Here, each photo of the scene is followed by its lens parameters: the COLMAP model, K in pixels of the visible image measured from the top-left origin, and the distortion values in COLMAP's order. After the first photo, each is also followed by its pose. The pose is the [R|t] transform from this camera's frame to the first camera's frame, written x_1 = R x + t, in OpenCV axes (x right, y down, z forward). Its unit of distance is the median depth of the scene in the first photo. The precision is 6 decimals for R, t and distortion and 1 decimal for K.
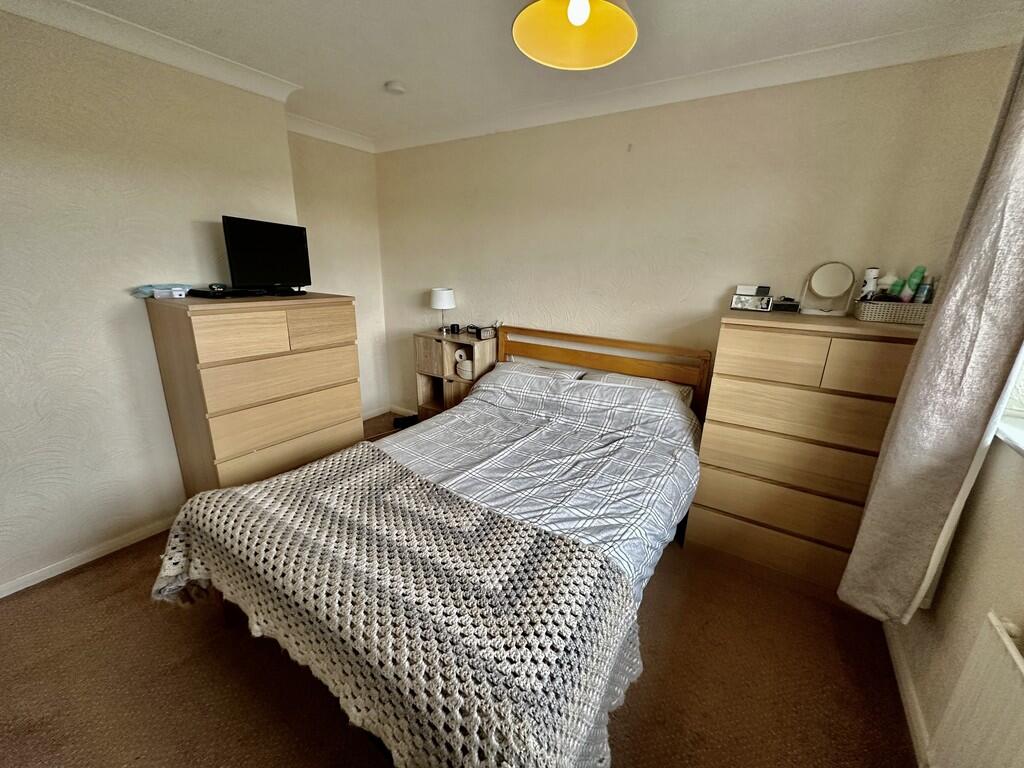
lens RADIAL K [[405.8, 0, 513.6], [0, 405.8, 382.8], [0, 0, 1]] dist [-0.002331, 0.000280]
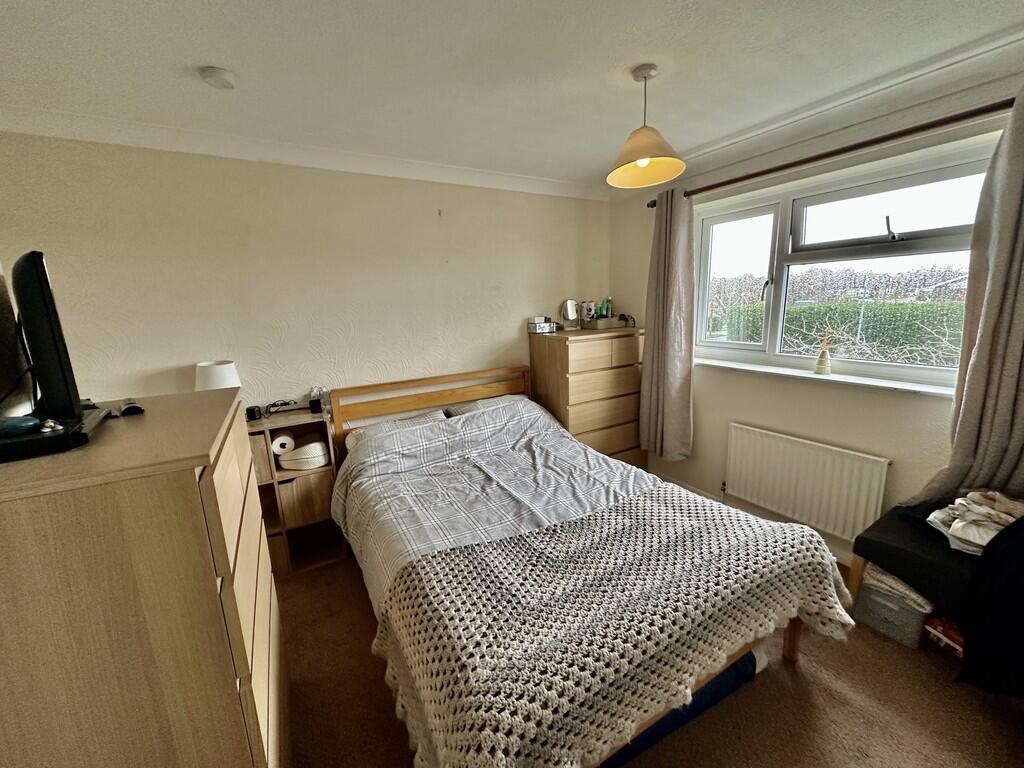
lens RADIAL K [[405.8, 0, 509.4], [0, 405.8, 381.4], [0, 0, 1]] dist [-0.002331, 0.000280]
pose [[0.458577, -0.214794, 0.862305, -0.774675], [0.301784, 0.950324, 0.076228, -0.151188], [-0.835843, 0.225274, 0.500618, 0.371759]]
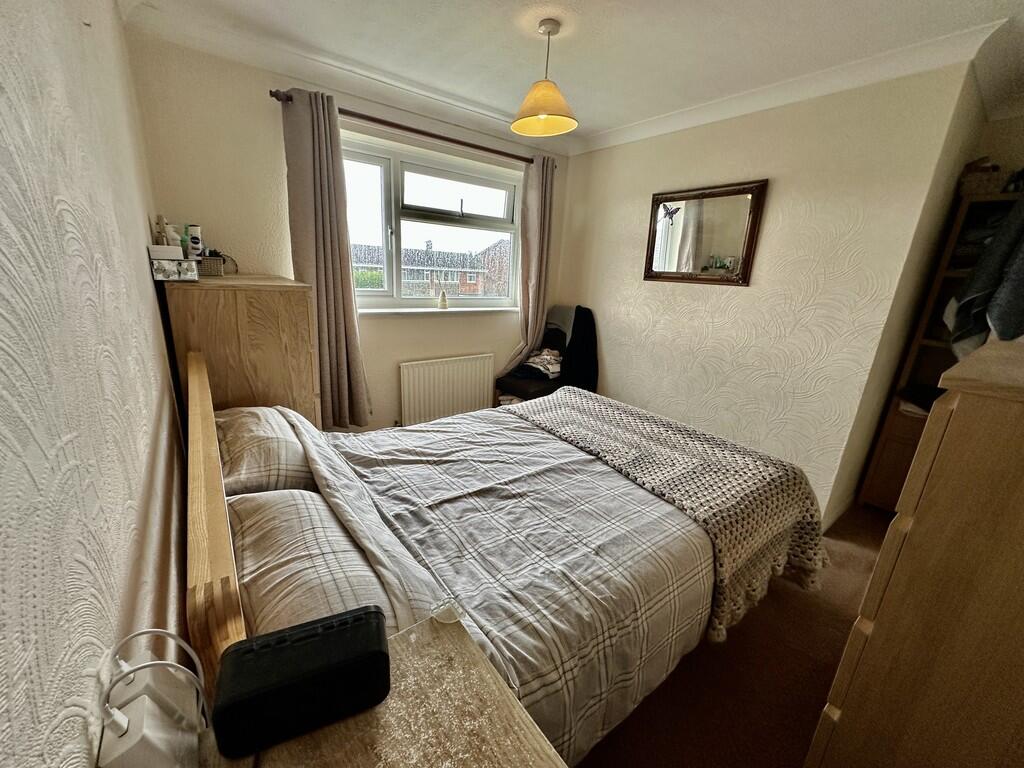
lens RADIAL K [[405.8, 0, 506.0], [0, 405.8, 389.0], [0, 0, 1]] dist [-0.002331, 0.000280]
pose [[-0.935899, -0.174964, 0.305747, -0.205560], [0.020051, 0.840070, 0.542107, -0.382899], [-0.351698, 0.513488, -0.782712, 1.401105]]
